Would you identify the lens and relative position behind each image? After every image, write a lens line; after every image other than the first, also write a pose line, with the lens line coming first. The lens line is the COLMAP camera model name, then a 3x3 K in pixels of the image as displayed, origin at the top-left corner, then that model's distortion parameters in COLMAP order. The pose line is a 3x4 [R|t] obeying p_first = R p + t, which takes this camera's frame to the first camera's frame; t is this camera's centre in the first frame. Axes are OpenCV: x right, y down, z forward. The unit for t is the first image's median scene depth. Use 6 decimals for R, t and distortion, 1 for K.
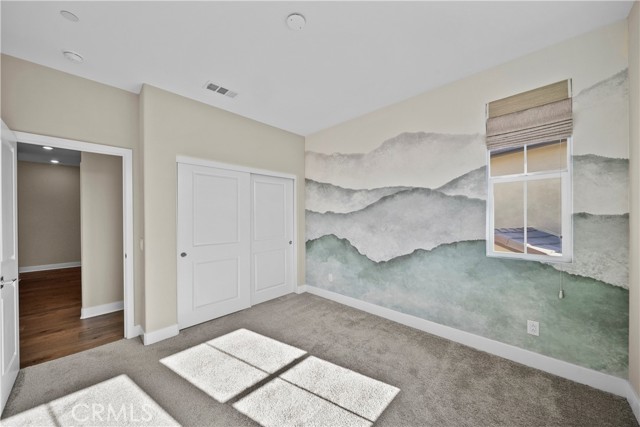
lens RADIAL K [[225.6, 0, 323.4], [0, 225.6, 217.6], [0, 0, 1]] dist [-0.000078, -0.000563]
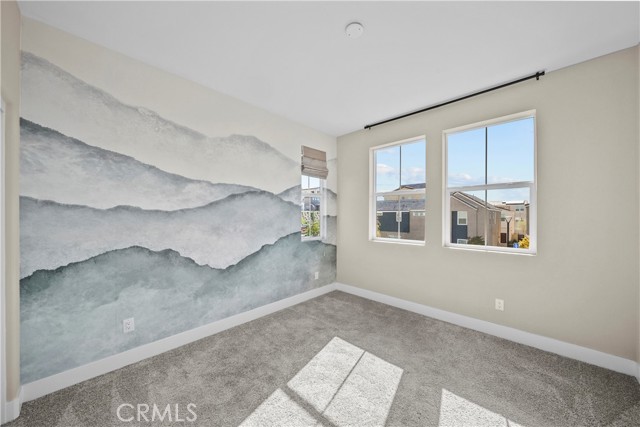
lens RADIAL K [[225.6, 0, 323.4], [0, 225.6, 217.6], [0, 0, 1]] dist [-0.000078, -0.000563]
pose [[-0.001004, 0.004045, 0.999991, -0.653332], [0.006433, 0.999971, -0.004039, 0.007745], [-0.999979, 0.006429, -0.001030, 0.642791]]
